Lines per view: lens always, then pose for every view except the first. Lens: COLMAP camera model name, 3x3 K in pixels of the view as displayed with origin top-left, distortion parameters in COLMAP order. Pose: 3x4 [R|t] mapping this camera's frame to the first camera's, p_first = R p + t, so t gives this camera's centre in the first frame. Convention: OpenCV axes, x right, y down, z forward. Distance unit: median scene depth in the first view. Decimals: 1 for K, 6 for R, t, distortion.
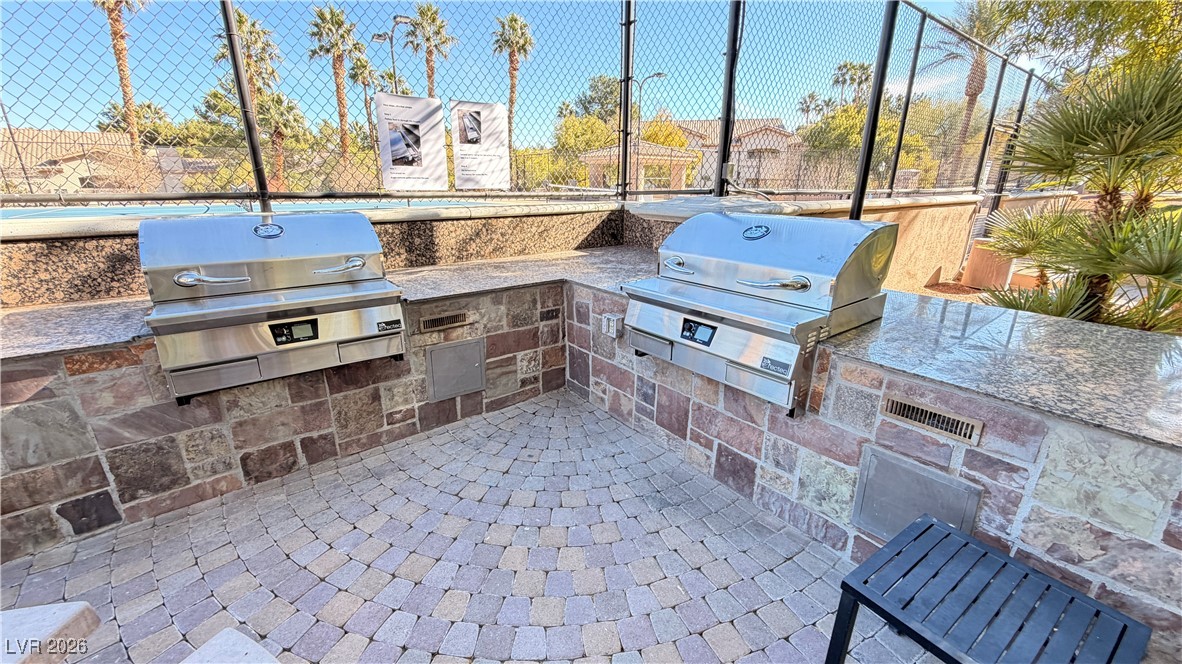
lens RADIAL K [[469.3, 0, 587.3], [0, 469.3, 332.4], [0, 0, 1]] dist [-0.002436, 0.000888]
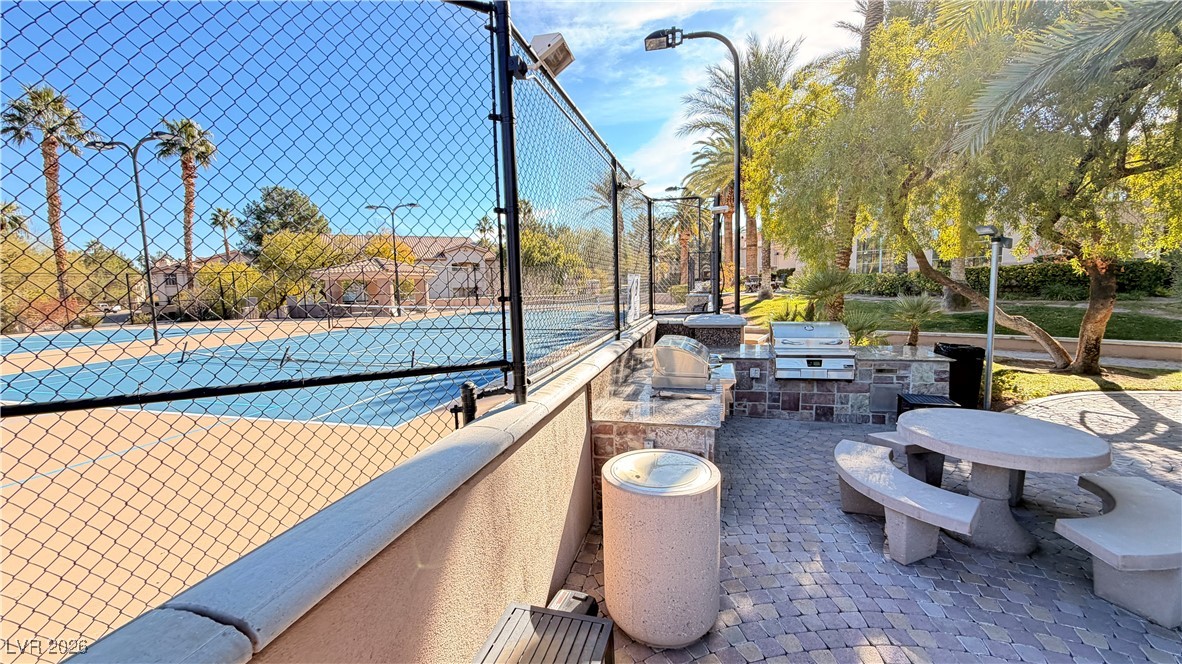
lens RADIAL K [[469.3, 0, 587.7], [0, 469.3, 334.1], [0, 0, 1]] dist [-0.002436, 0.000888]
pose [[0.789361, -0.089650, 0.607348, -1.487026], [0.216145, 0.966523, -0.138254, -0.044208], [-0.574622, 0.240407, 0.782313, -0.281401]]
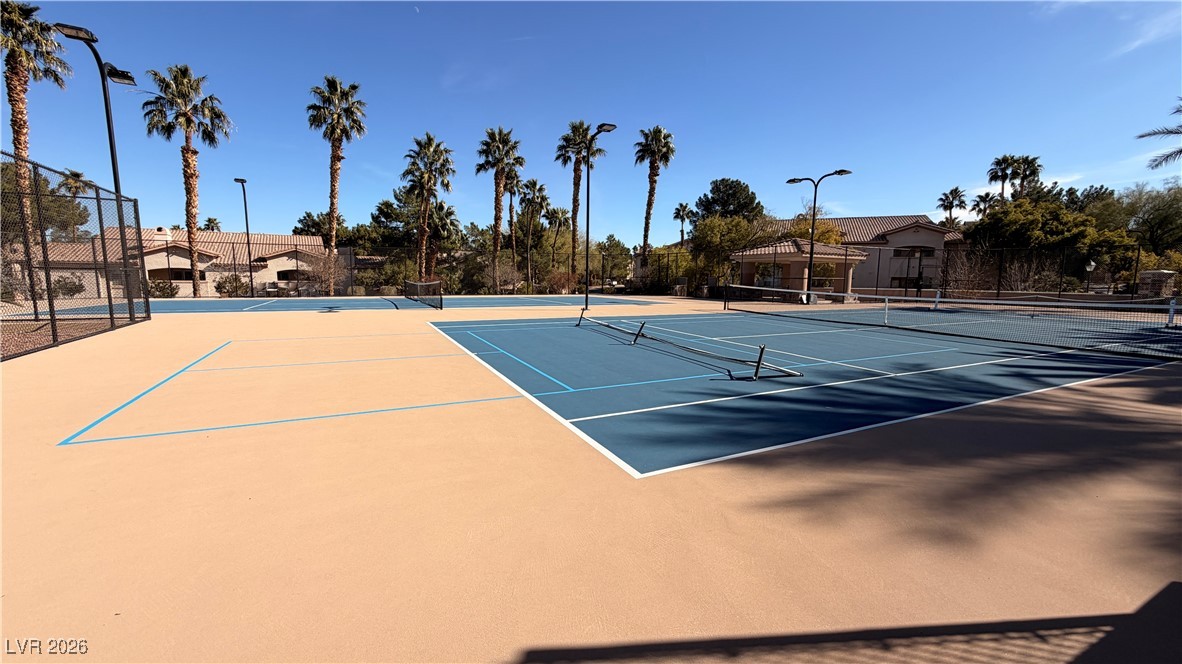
lens RADIAL K [[469.3, 0, 587.9], [0, 469.3, 333.3], [0, 0, 1]] dist [-0.002436, 0.000888]
pose [[0.979848, 0.032822, -0.197029, -0.974044], [-0.069481, 0.980813, -0.182150, -0.200208], [0.187270, 0.192169, 0.963328, 0.448166]]
